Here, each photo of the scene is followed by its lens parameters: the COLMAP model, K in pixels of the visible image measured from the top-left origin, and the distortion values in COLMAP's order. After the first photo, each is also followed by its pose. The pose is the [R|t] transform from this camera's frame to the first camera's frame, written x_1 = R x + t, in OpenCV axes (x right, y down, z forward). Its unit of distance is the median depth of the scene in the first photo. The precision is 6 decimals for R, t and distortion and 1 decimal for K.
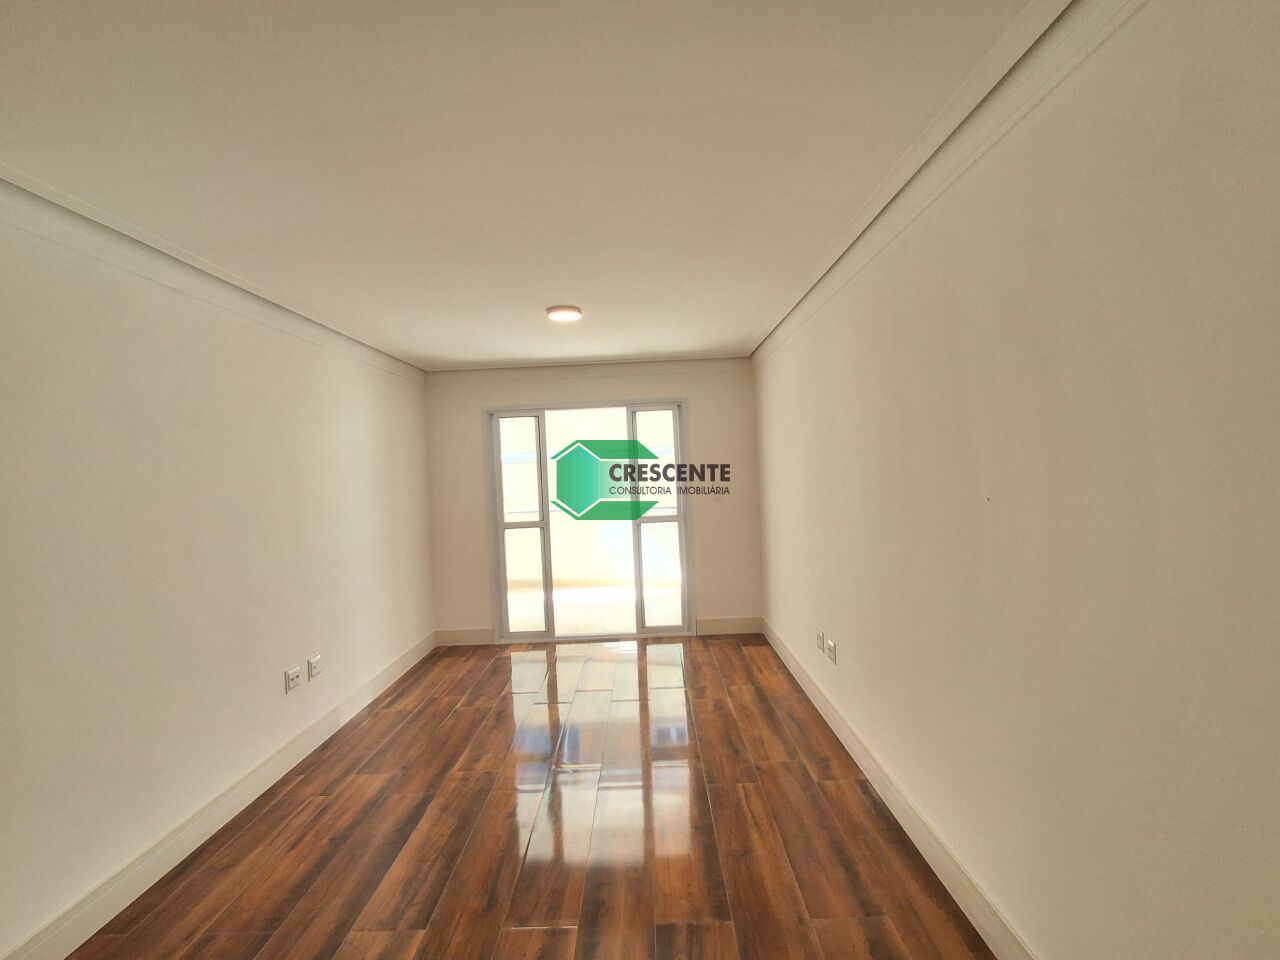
lens RADIAL K [[591.3, 0, 640.0], [0, 591.3, 480.0], [0, 0, 1]] dist [0.001425, 0.000018]
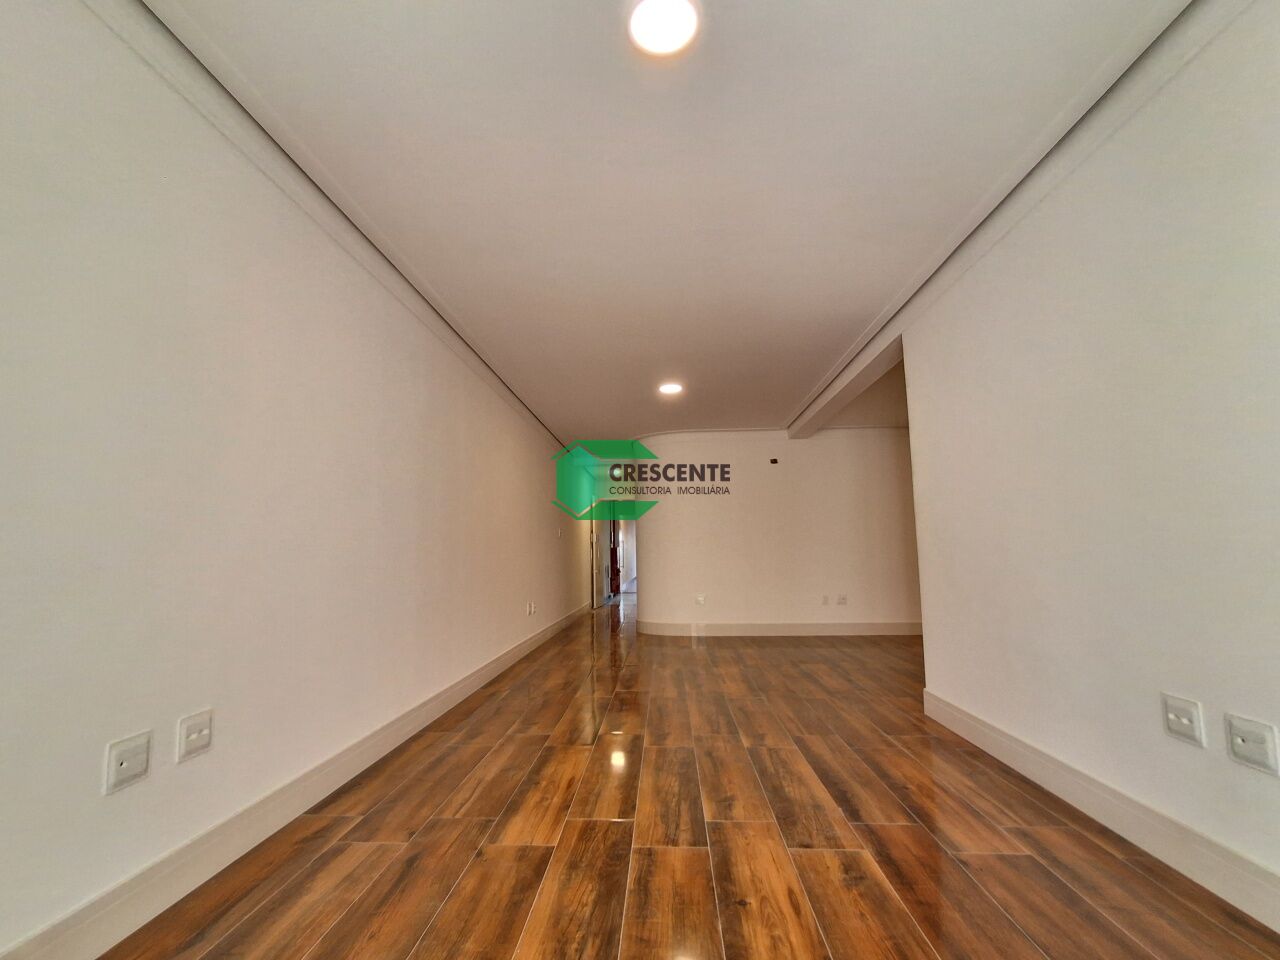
lens RADIAL K [[591.3, 0, 640.0], [0, 591.3, 480.0], [0, 0, 1]] dist [0.001425, 0.000018]
pose [[-0.997634, 0.061179, 0.031355, -0.127637], [0.057309, 0.992031, -0.112205, 0.166612], [-0.037970, -0.110142, -0.993190, 1.807583]]
